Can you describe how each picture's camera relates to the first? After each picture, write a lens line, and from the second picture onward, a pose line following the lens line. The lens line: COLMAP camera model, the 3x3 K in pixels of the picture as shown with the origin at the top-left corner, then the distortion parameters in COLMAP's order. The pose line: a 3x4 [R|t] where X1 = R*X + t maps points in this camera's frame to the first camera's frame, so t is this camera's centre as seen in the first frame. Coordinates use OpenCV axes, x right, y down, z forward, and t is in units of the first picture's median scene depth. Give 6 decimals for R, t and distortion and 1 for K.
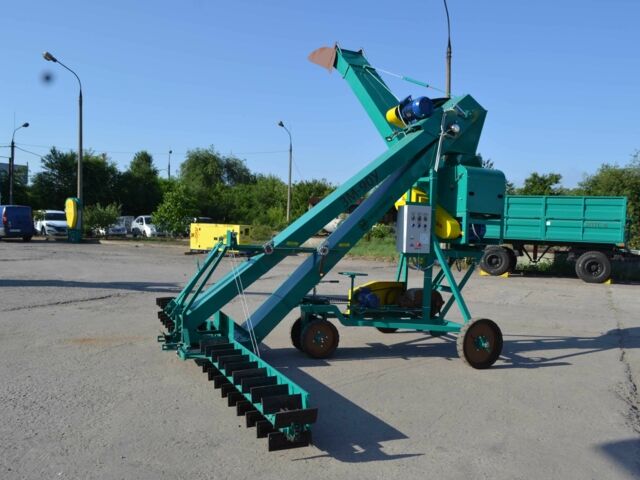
lens RADIAL K [[576.6, 0, 314.6], [0, 576.6, 240.4], [0, 0, 1]] dist [-0.016572, 0.023089]
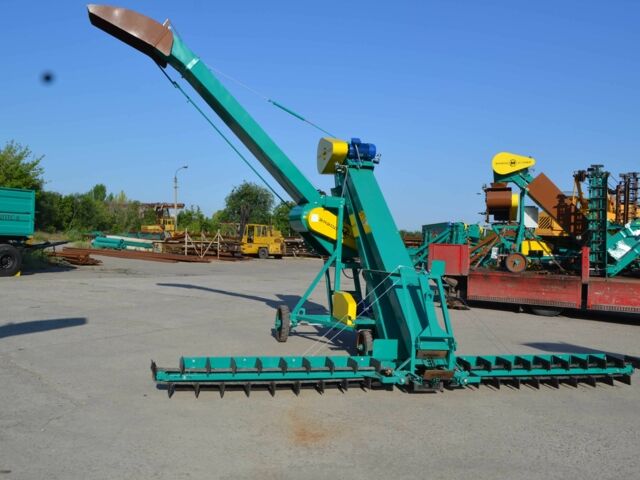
lens RADIAL K [[576.6, 0, 314.0], [0, 576.6, 241.6], [0, 0, 1]] dist [-0.016572, 0.023089]
pose [[0.155196, -0.035888, 0.987232, -0.581952], [-0.012383, 0.999191, 0.038269, -0.043072], [-0.987806, -0.018164, 0.154626, 0.491699]]
